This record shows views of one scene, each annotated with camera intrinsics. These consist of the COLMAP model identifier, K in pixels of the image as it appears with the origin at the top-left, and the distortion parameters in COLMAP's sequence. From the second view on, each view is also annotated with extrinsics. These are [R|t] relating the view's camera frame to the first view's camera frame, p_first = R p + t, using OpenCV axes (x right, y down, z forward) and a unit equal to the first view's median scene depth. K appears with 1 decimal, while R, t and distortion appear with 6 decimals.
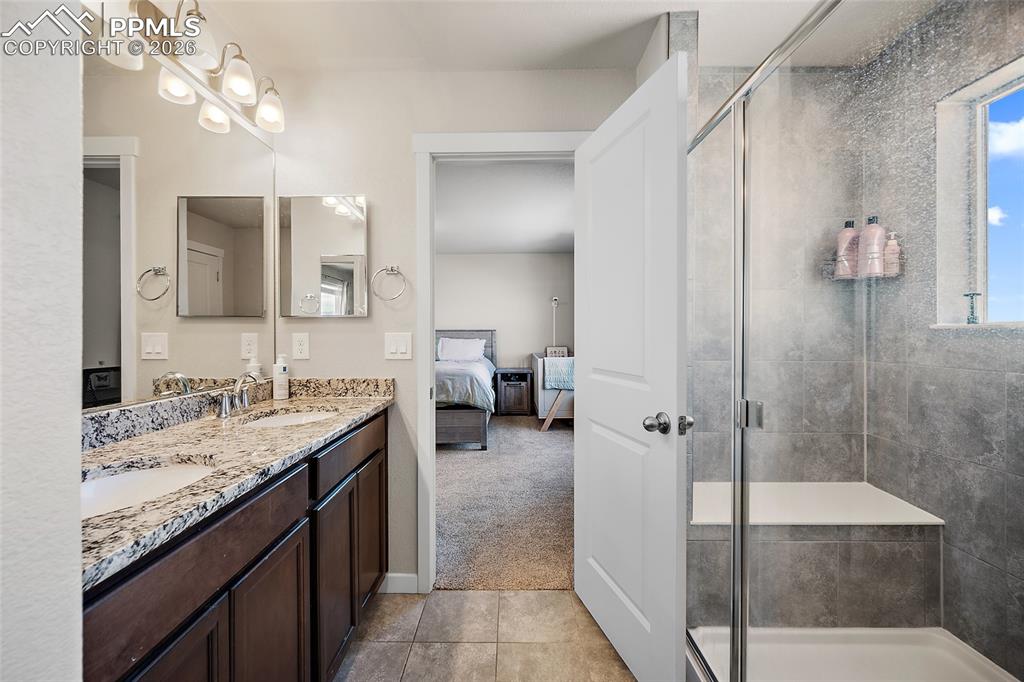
lens RADIAL K [[402.4, 0, 497.1], [0, 402.4, 324.6], [0, 0, 1]] dist [-0.000264, 0.000025]
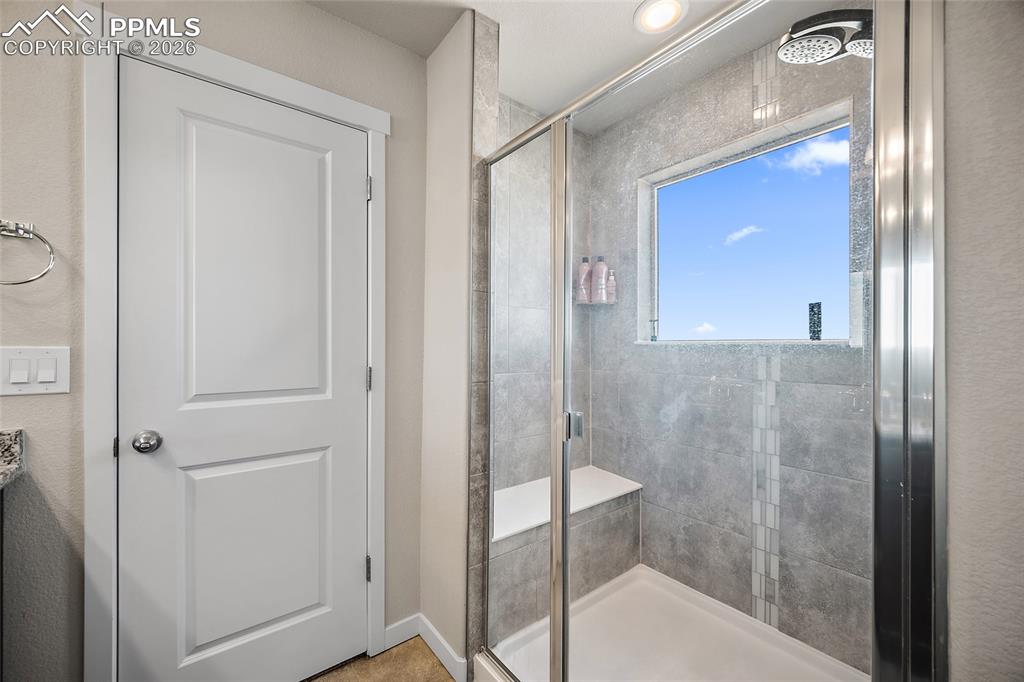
lens RADIAL K [[403.7, 0, 501.6], [0, 403.7, 342.4], [0, 0, 1]] dist [-0.001121, 0.000083]
pose [[0.782151, 0.008648, 0.623029, -0.114017], [-0.015031, 0.999875, 0.004990, 0.002947], [-0.622908, -0.013268, 0.782183, 0.213367]]
